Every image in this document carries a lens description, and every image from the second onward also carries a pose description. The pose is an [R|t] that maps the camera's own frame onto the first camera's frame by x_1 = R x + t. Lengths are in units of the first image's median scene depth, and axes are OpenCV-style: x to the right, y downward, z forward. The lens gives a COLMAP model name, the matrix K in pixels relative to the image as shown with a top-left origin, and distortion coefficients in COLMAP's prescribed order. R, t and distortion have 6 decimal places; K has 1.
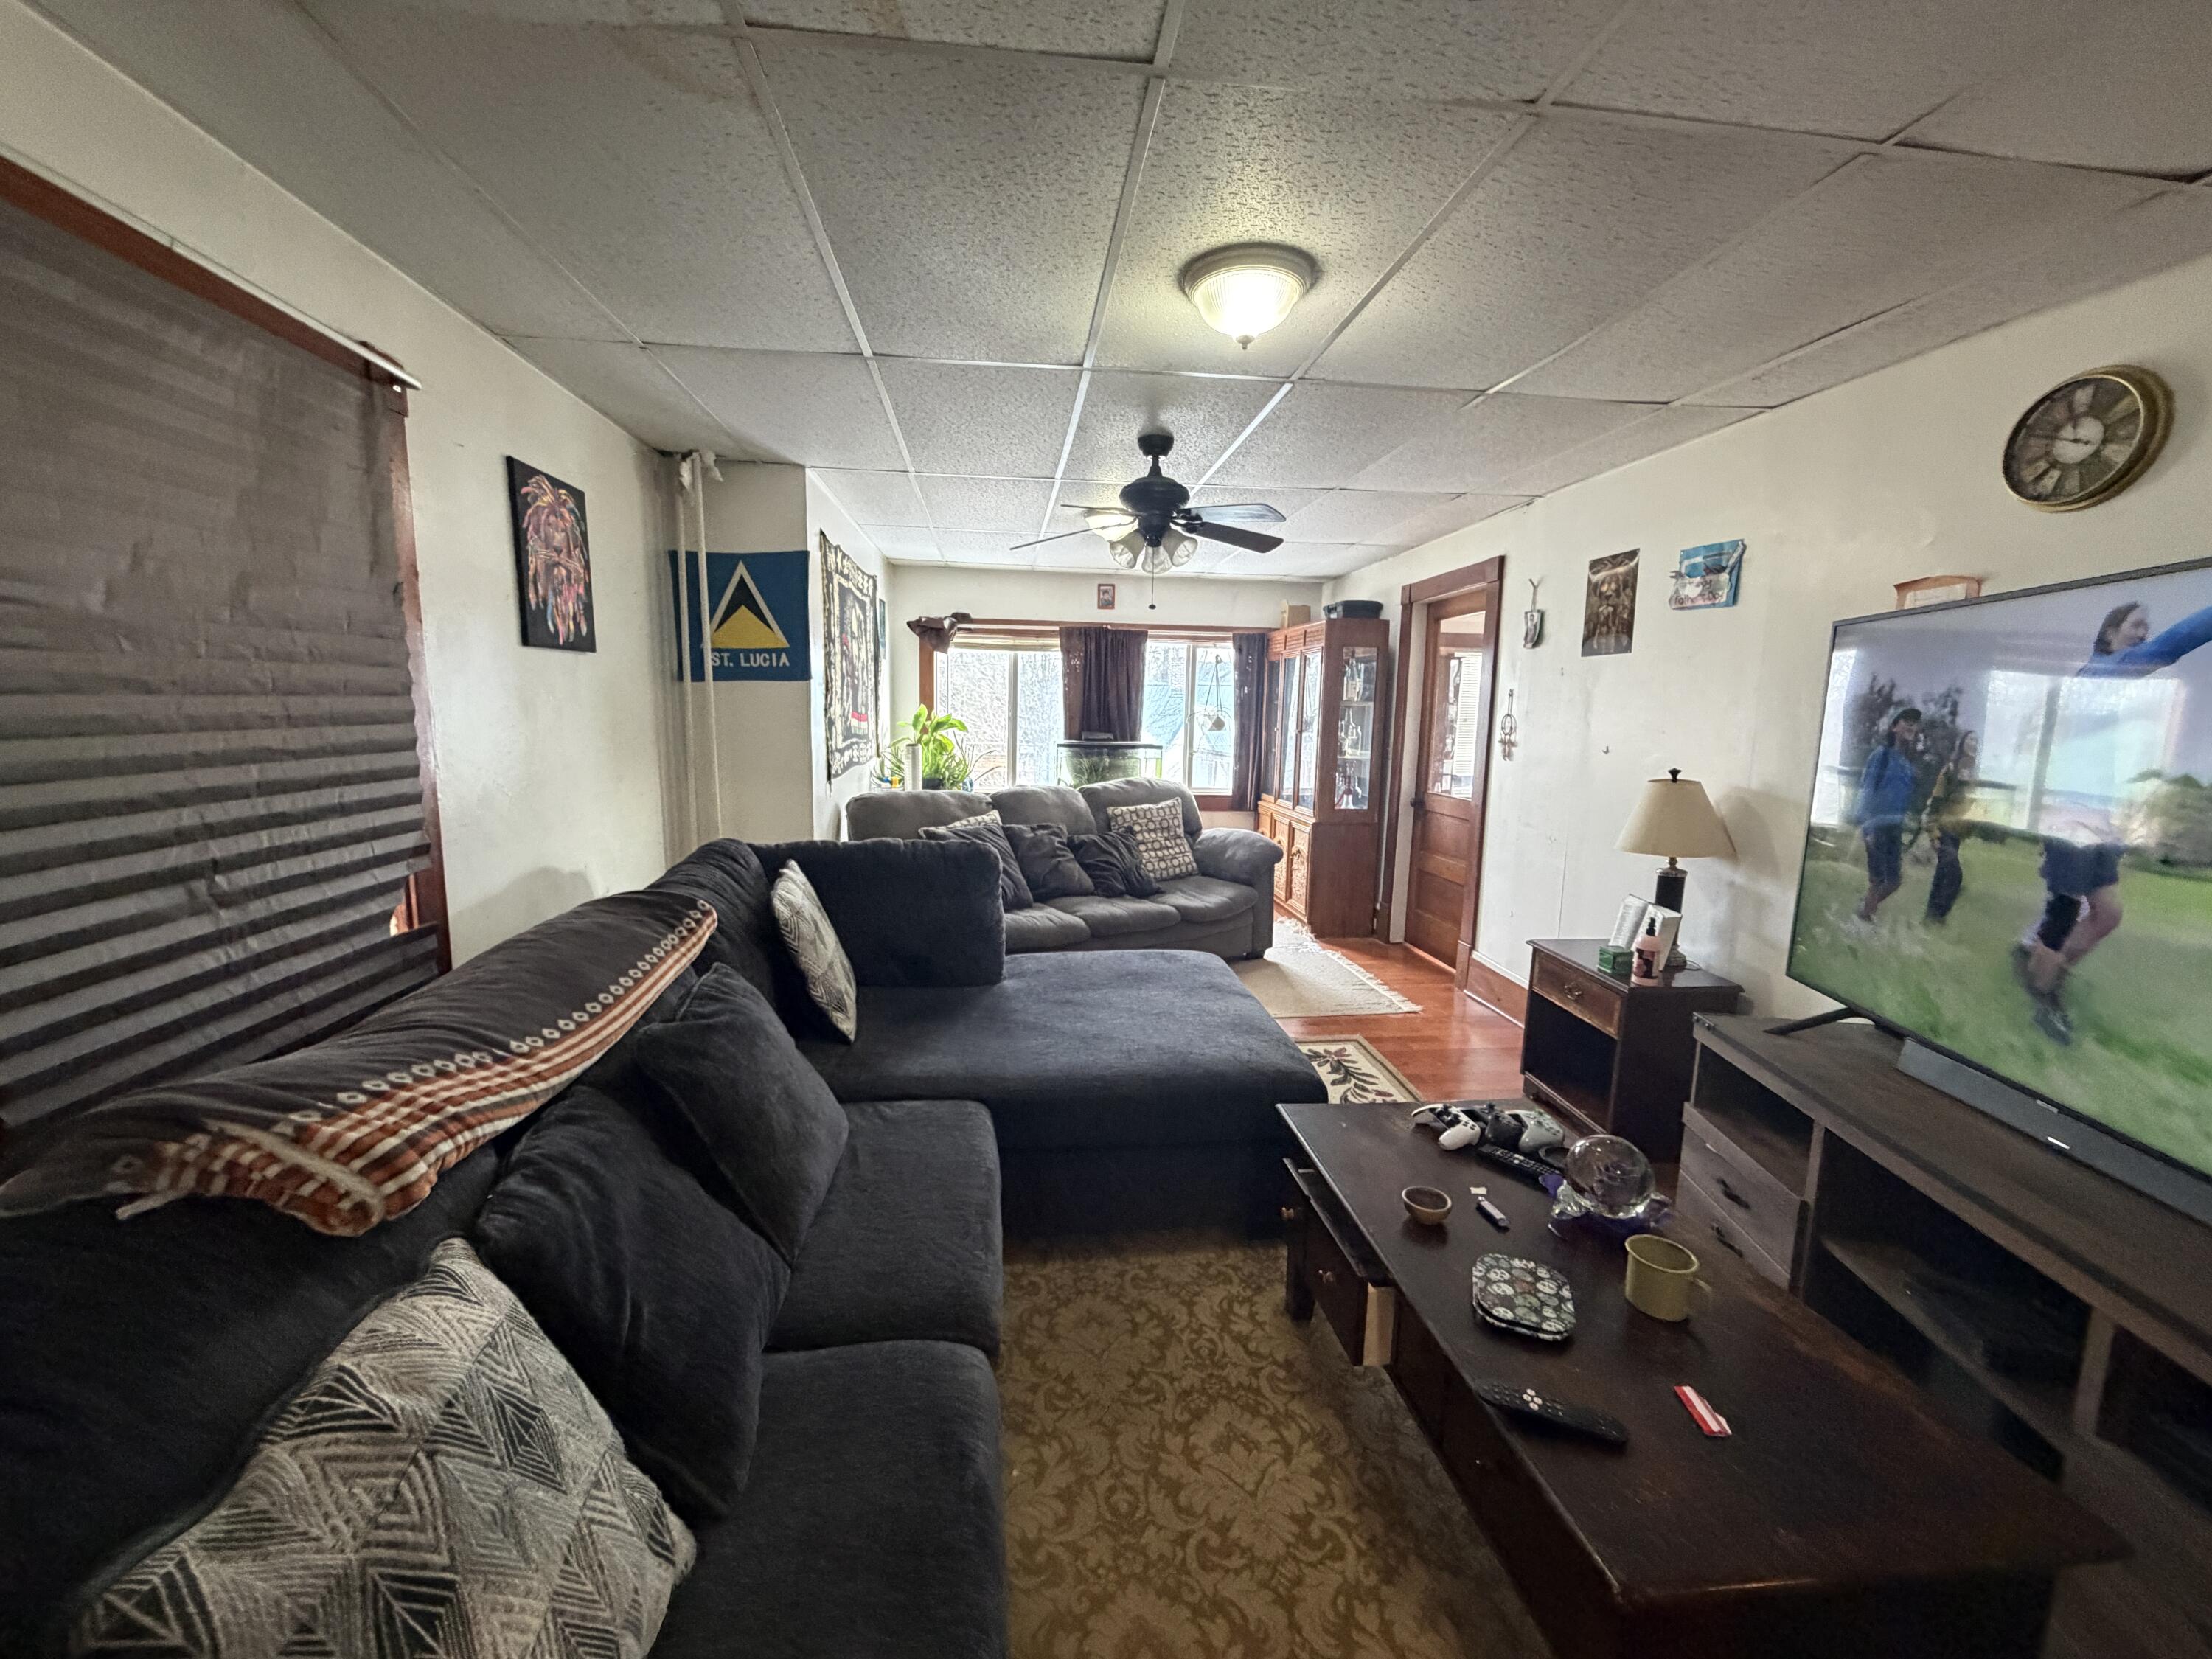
lens RADIAL K [[879.5, 0, 1103.4], [0, 879.5, 822.6], [0, 0, 1]] dist [0.002781, 0.000360]
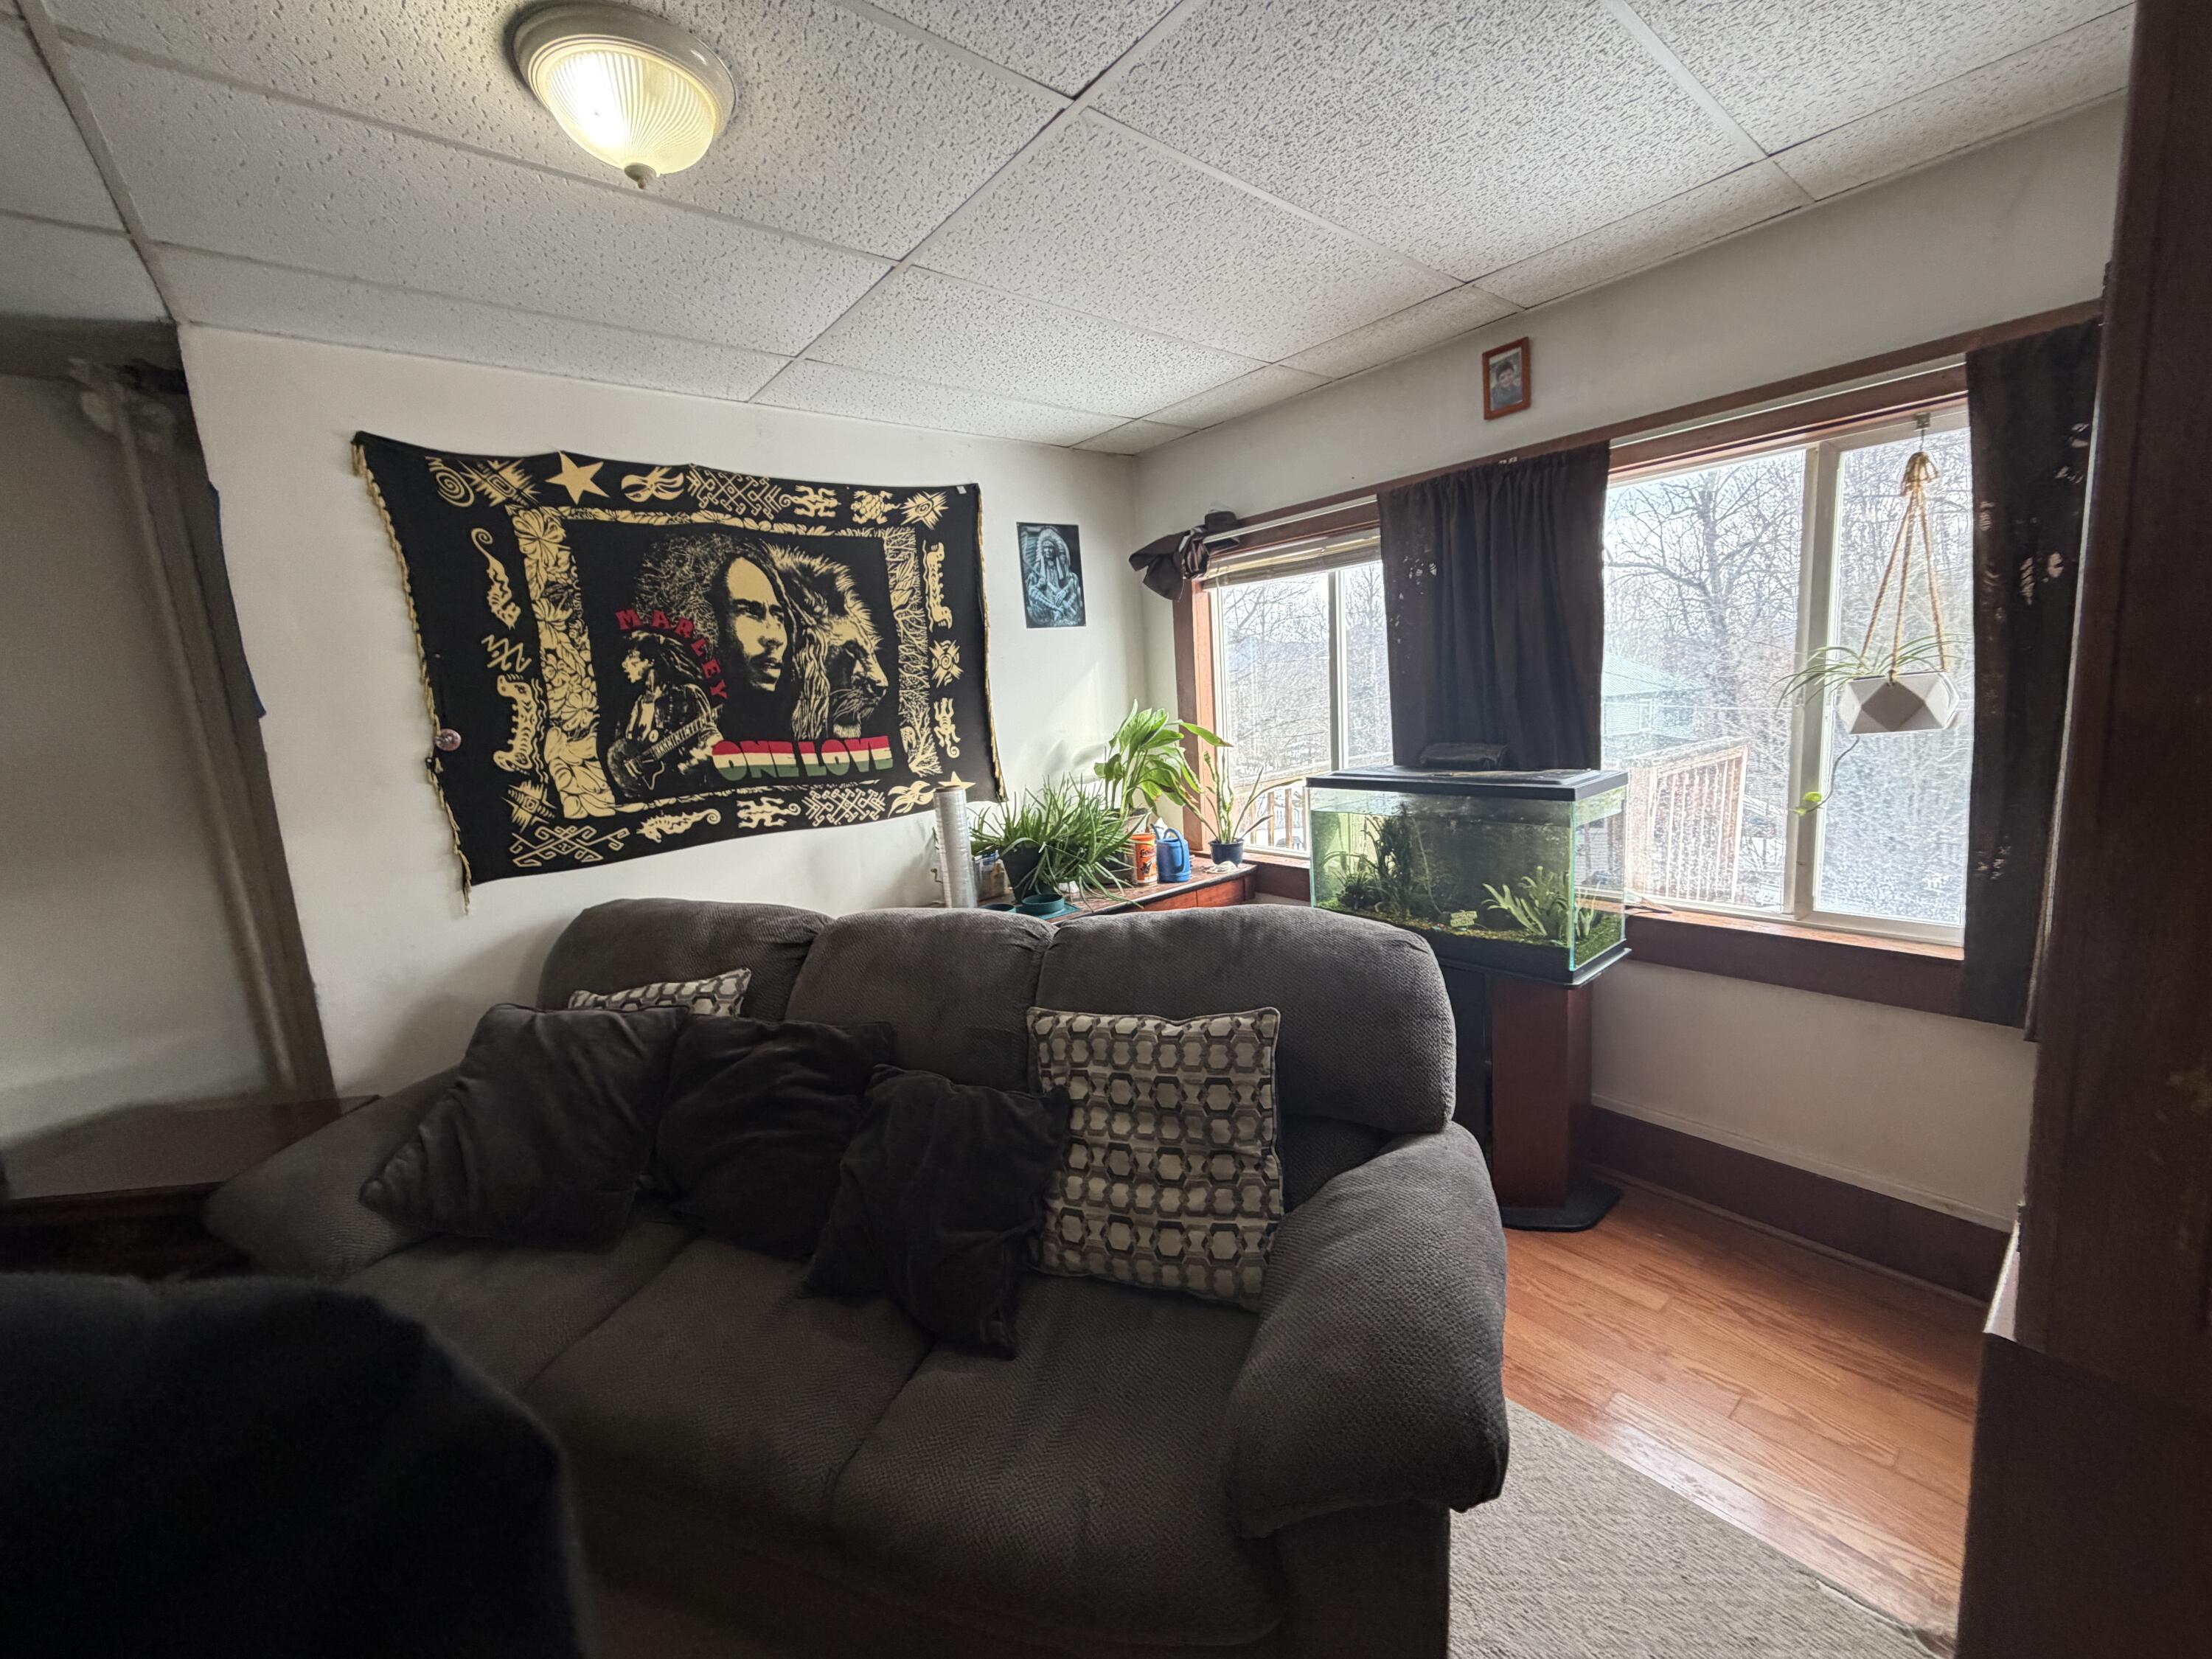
lens RADIAL K [[879.5, 0, 1114.1], [0, 879.5, 833.0], [0, 0, 1]] dist [0.002781, 0.000360]
pose [[0.564553, 0.081578, -0.821355, 0.232863], [-0.047165, 0.996666, 0.066572, -0.083313], [0.824048, 0.001156, 0.566519, 0.653185]]
